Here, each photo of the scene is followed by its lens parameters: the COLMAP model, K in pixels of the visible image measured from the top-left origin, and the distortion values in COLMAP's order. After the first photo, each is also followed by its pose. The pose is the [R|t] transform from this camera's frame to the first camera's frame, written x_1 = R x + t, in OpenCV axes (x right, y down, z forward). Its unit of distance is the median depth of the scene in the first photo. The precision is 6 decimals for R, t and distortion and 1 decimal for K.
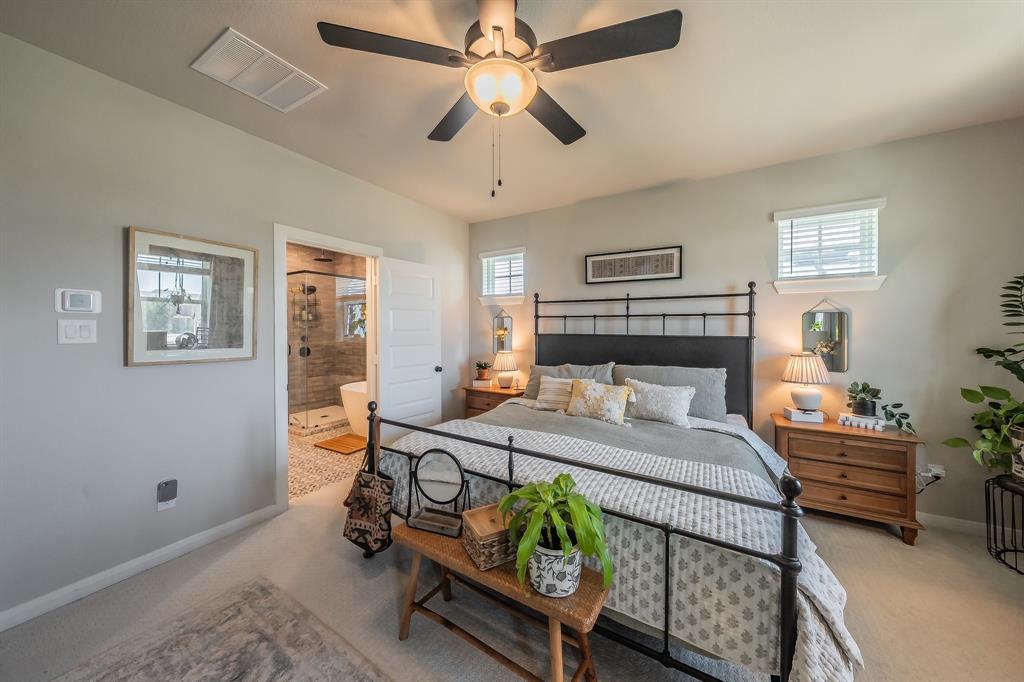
lens RADIAL K [[345.9, 0, 517.6], [0, 345.9, 335.7], [0, 0, 1]] dist [-0.002529, 0.000022]
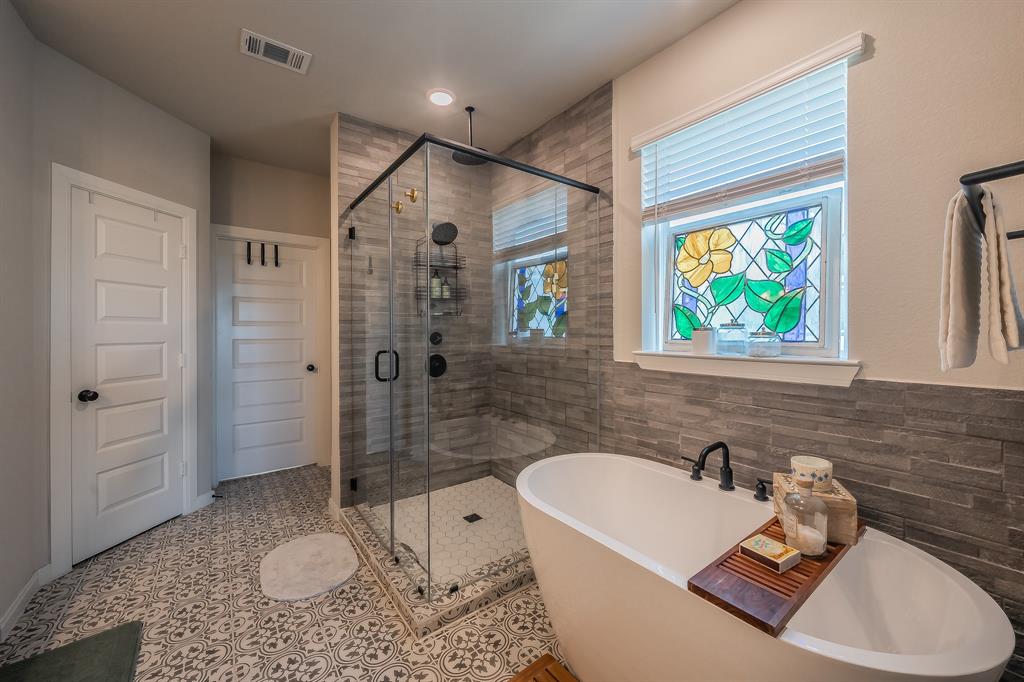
lens RADIAL K [[392.2, 0, 514.6], [0, 392.2, 336.2], [0, 0, 1]] dist [0.001466, -0.000009]
pose [[0.922949, -0.000107, -0.384923, -0.292768], [-0.002518, 0.999977, -0.006316, 0.008499], [0.384915, 0.006799, 0.922927, 0.516379]]
